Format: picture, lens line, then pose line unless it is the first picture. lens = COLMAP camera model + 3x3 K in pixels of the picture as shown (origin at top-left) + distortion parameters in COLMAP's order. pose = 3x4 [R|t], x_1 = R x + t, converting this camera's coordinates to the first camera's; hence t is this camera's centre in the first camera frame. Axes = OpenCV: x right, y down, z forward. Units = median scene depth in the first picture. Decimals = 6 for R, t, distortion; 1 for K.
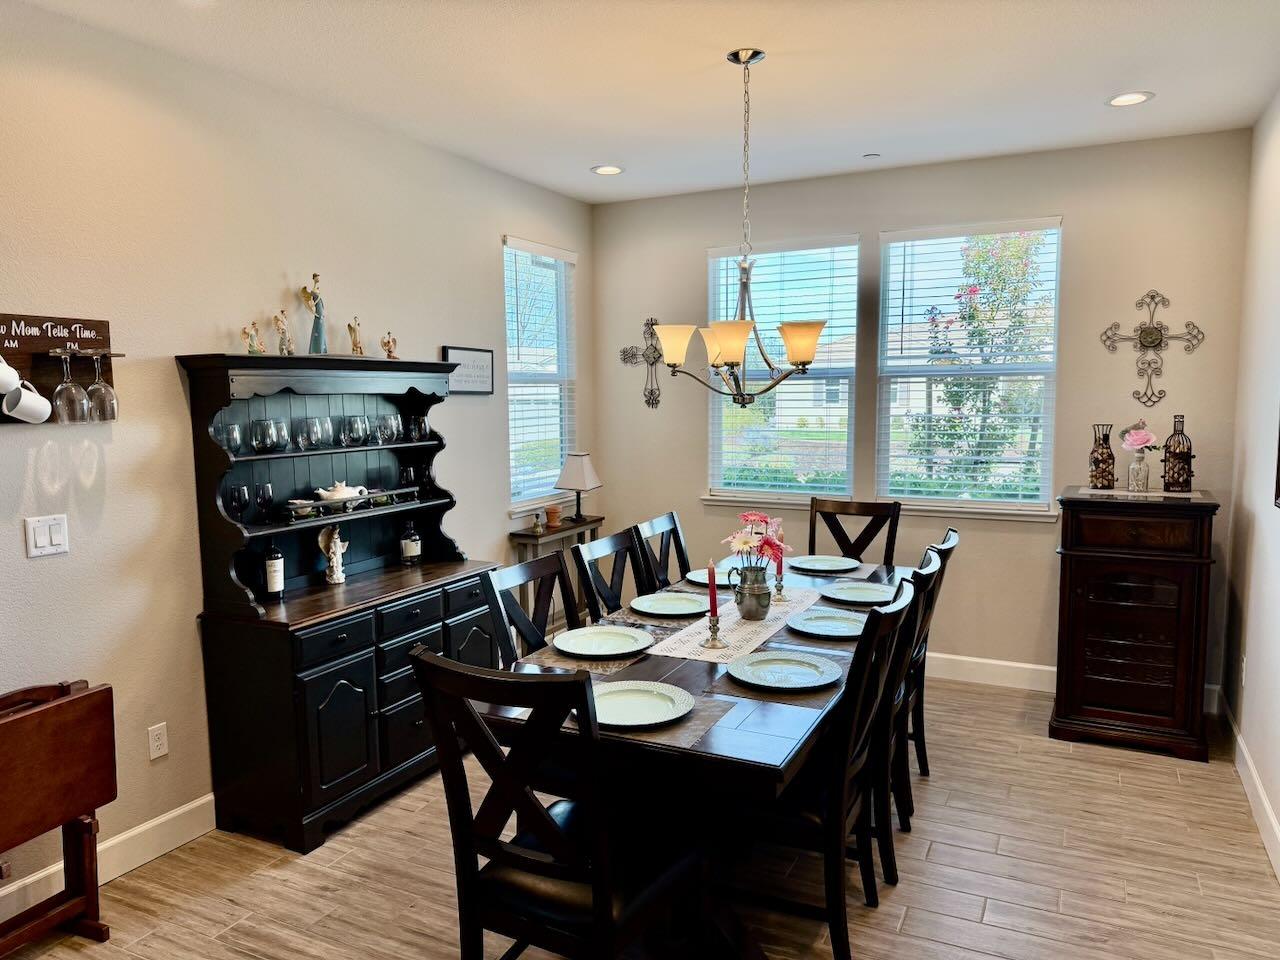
lens RADIAL K [[903.6, 0, 633.9], [0, 903.6, 473.8], [0, 0, 1]] dist [0.031904, -0.034037]
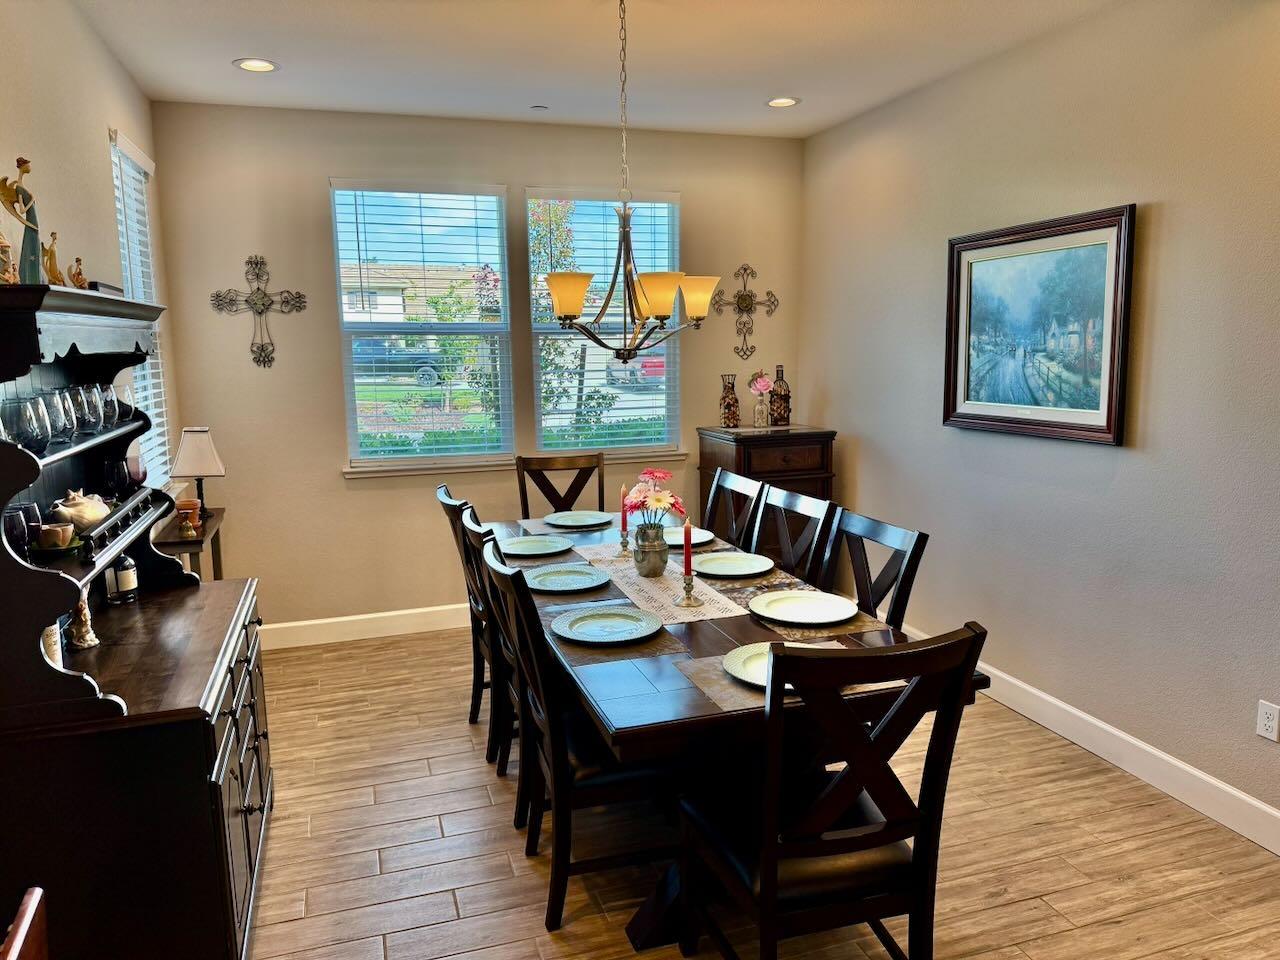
lens RADIAL K [[903.6, 0, 640.7], [0, 903.6, 488.7], [0, 0, 1]] dist [0.031904, -0.034037]
pose [[0.702684, -0.112299, 0.702584, -0.428797], [0.067188, 0.993526, 0.091606, -0.020997], [-0.708322, -0.017165, 0.705680, 0.229749]]
